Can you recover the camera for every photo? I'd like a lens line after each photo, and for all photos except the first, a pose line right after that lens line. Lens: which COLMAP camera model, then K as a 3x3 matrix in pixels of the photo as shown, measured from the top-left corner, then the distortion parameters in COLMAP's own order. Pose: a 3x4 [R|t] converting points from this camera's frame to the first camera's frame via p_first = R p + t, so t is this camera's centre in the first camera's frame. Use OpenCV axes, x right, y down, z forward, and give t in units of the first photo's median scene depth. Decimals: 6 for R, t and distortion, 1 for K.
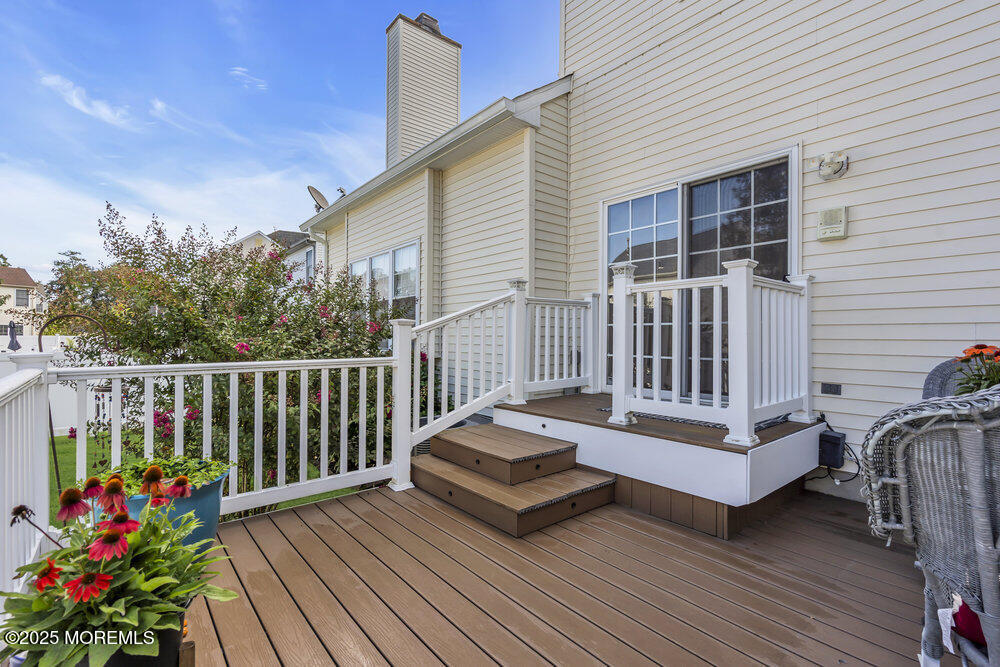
lens RADIAL K [[445.5, 0, 499.9], [0, 445.5, 338.5], [0, 0, 1]] dist [-0.011626, -0.000863]
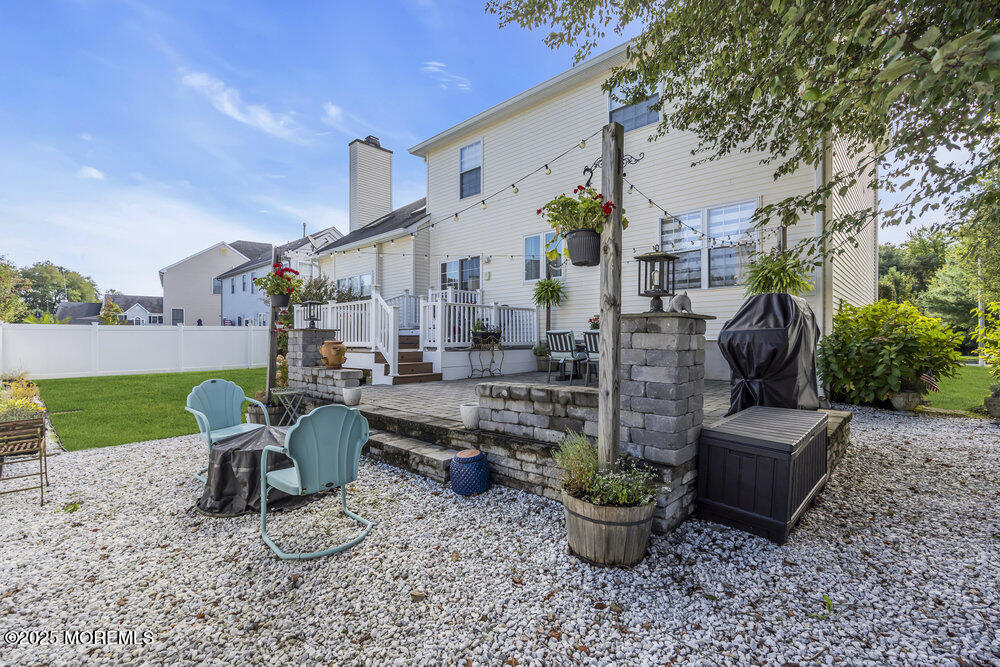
lens RADIAL K [[445.5, 0, 499.9], [0, 445.5, 338.5], [0, 0, 1]] dist [-0.011626, -0.000863]
pose [[0.991741, -0.005327, 0.128142, 0.321451], [0.006384, 0.999949, -0.007841, 0.267334], [-0.128094, 0.008594, 0.991725, -2.423092]]
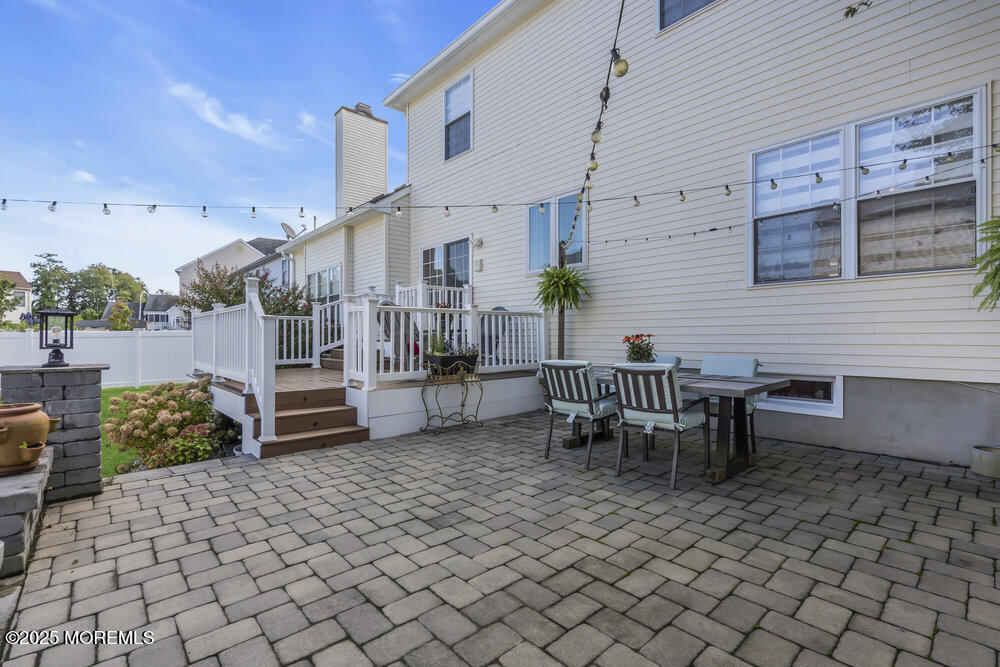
lens RADIAL K [[443.3, 0, 498.6], [0, 443.3, 337.1], [0, 0, 1]] dist [-0.011297, -0.000053]
pose [[0.999141, -0.006793, 0.040883, 0.661721], [0.006919, 0.999972, -0.002942, 0.158182], [-0.040862, 0.003223, 0.999160, -1.450062]]
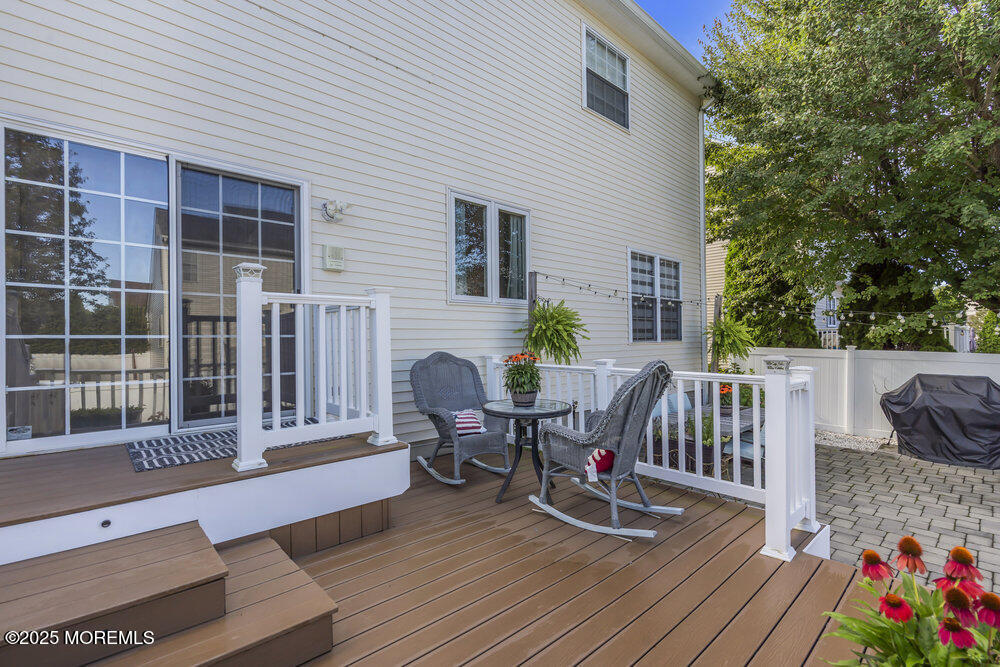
lens RADIAL K [[445.5, 0, 499.9], [0, 445.5, 338.5], [0, 0, 1]] dist [-0.011626, -0.000863]
pose [[-0.026598, 0.015098, 0.999532, -0.432029], [0.025832, 0.999562, -0.014411, -0.003473], [-0.999312, 0.025436, -0.026976, 0.500596]]
